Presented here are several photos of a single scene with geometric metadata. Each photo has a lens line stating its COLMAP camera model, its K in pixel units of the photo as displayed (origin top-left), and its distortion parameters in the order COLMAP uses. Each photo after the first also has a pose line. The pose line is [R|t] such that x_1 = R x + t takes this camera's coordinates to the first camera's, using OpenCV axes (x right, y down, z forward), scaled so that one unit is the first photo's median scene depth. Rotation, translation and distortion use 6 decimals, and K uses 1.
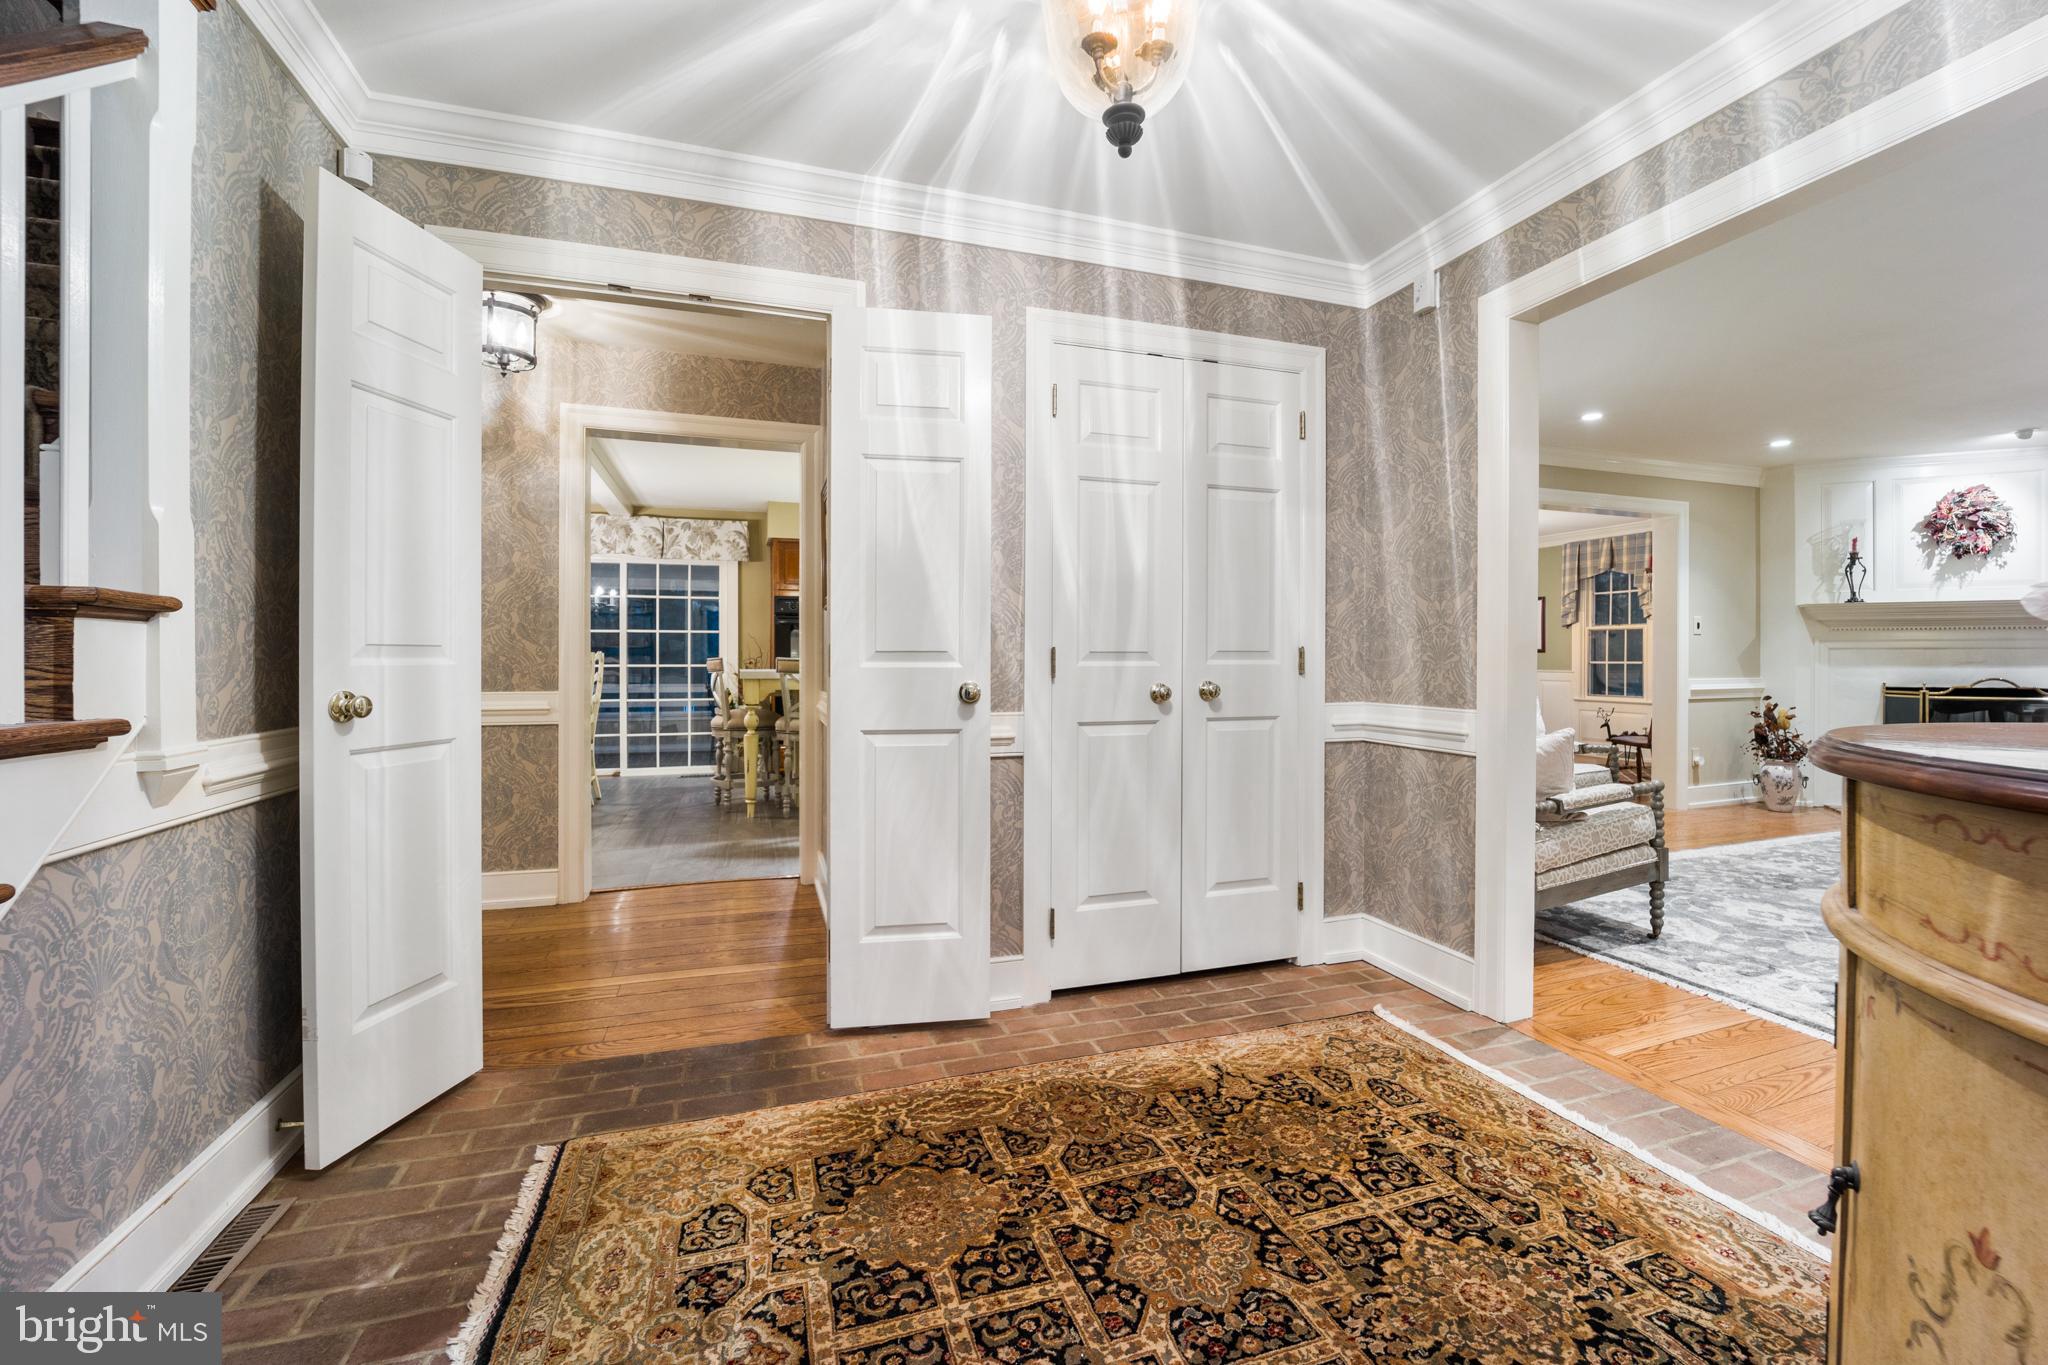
lens RADIAL K [[838.2, 0, 1024.0], [0, 838.2, 682.5], [0, 0, 1]] dist [-0.016401, 0.000123]
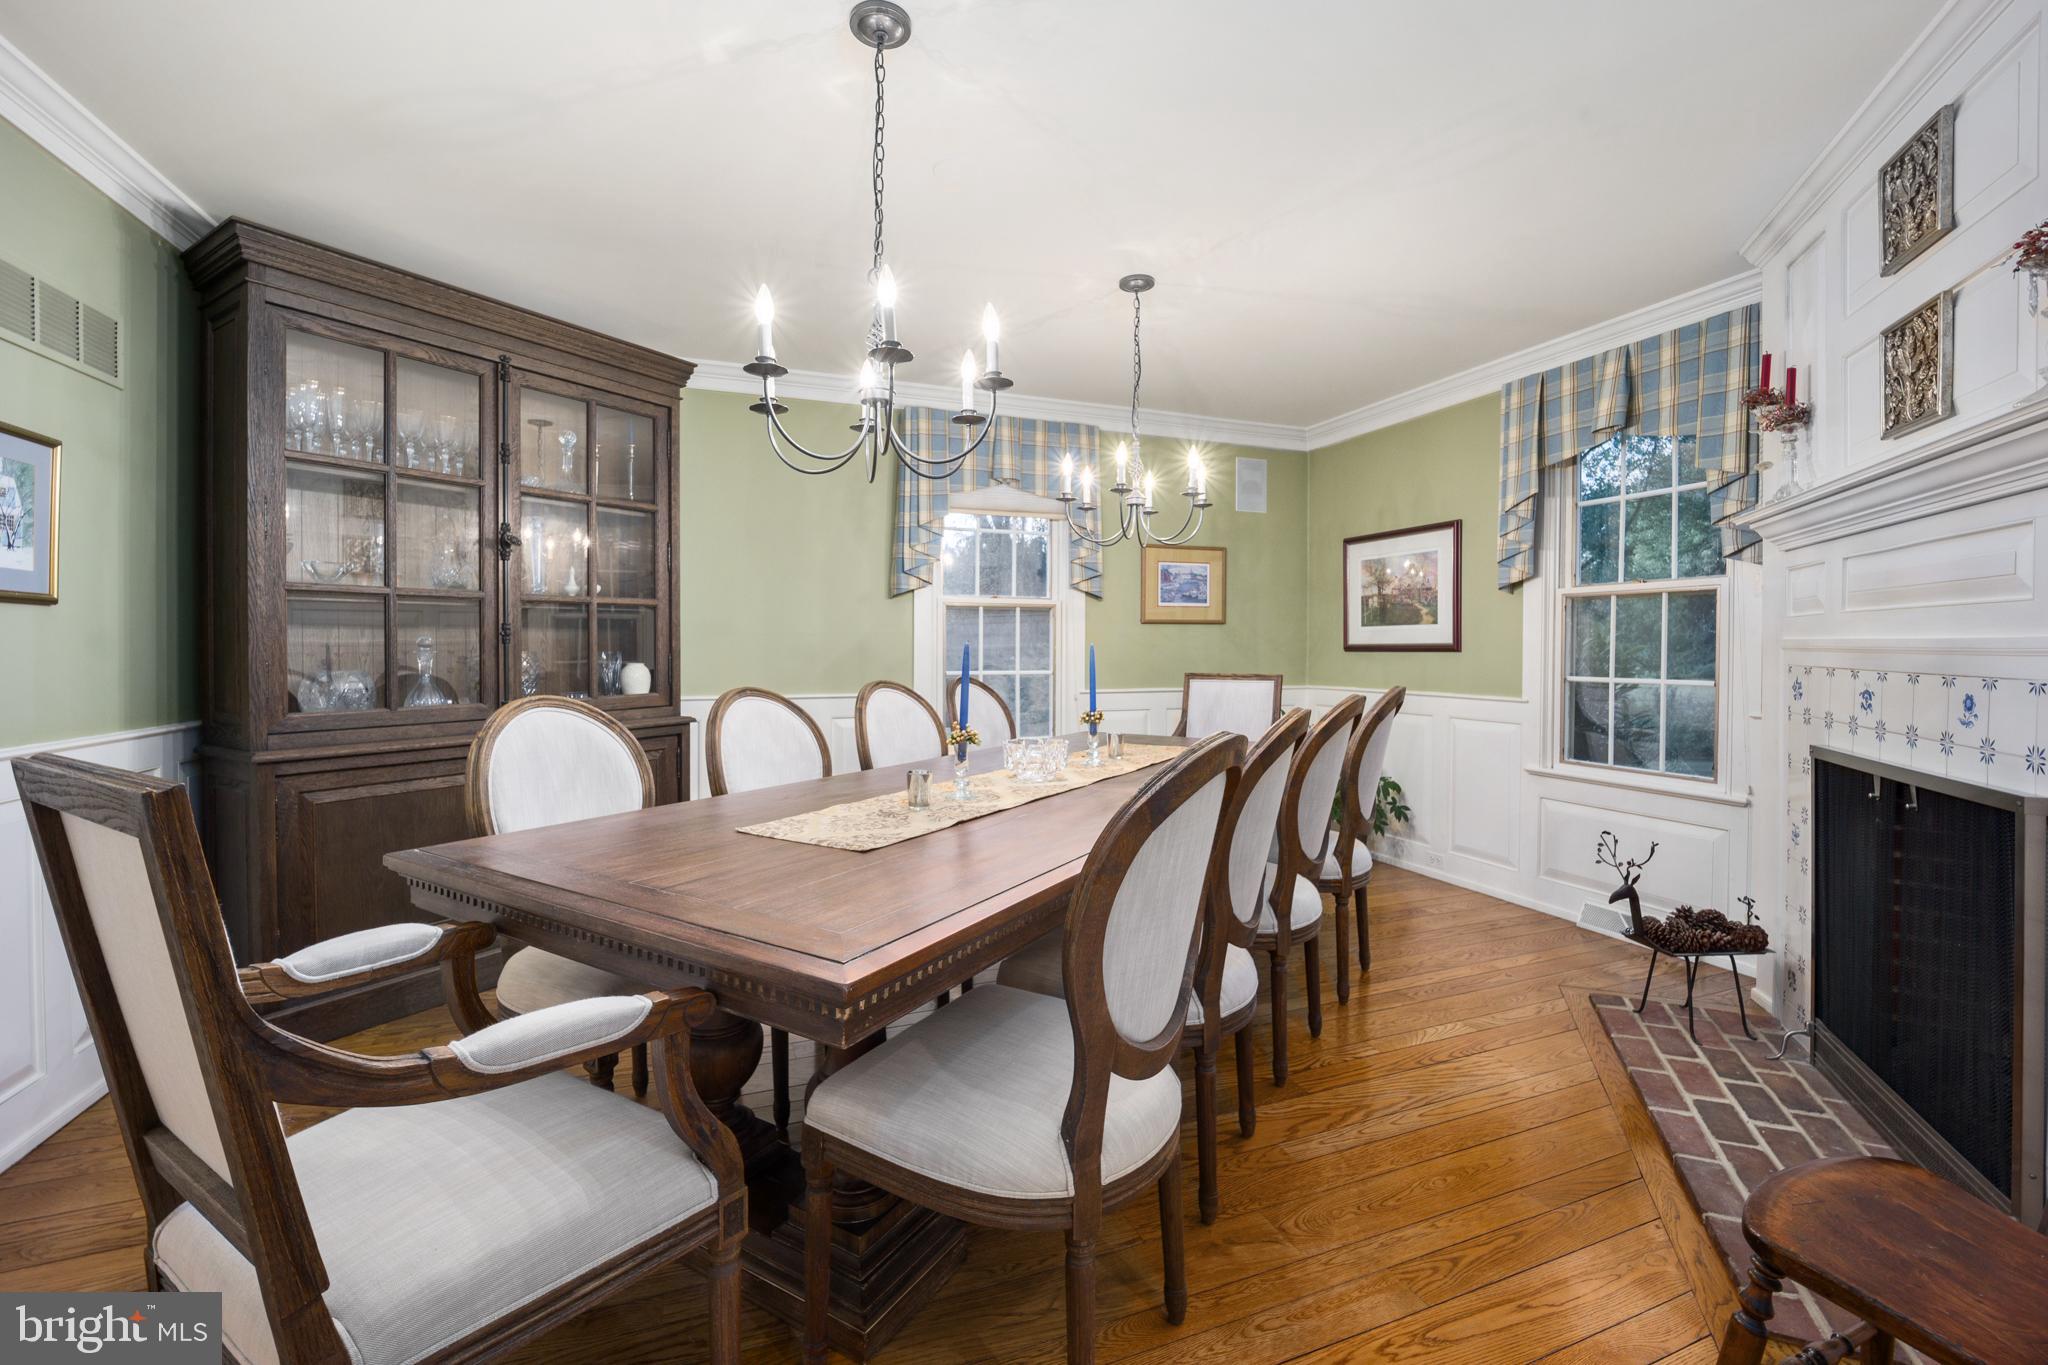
lens RADIAL K [[838.2, 0, 1024.0], [0, 838.2, 682.5], [0, 0, 1]] dist [-0.016401, 0.000123]
pose [[0.999299, 0.000593, 0.037445, 0.415477], [-0.000775, 0.999988, 0.004864, -0.025254], [-0.037442, -0.004889, 0.999287, 0.626730]]
